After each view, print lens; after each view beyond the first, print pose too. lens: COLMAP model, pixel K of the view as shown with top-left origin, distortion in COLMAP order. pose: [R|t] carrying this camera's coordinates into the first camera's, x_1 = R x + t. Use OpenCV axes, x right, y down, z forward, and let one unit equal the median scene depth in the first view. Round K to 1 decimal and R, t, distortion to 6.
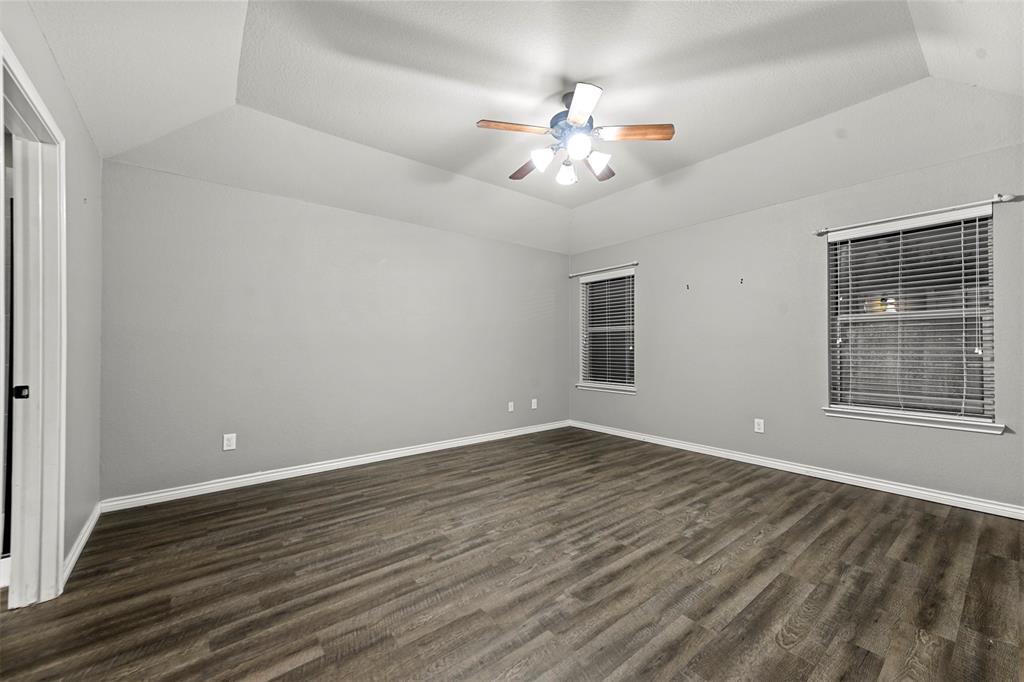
lens RADIAL K [[405.0, 0, 511.1], [0, 405.0, 341.8], [0, 0, 1]] dist [0.016471, 0.000134]
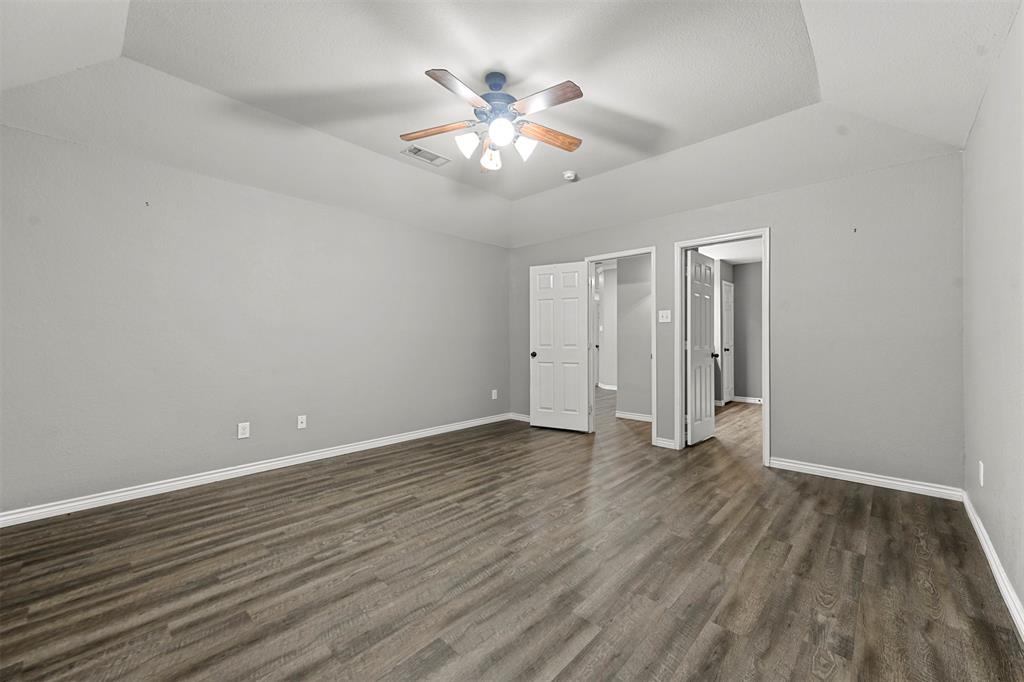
lens RADIAL K [[405.0, 0, 512.9], [0, 405.0, 340.6], [0, 0, 1]] dist [0.016471, 0.000134]
pose [[-0.989280, 0.006495, -0.145890, 0.271983], [0.006993, 0.999971, -0.002901, 0.019998], [0.145867, -0.003890, -0.989297, 2.106444]]
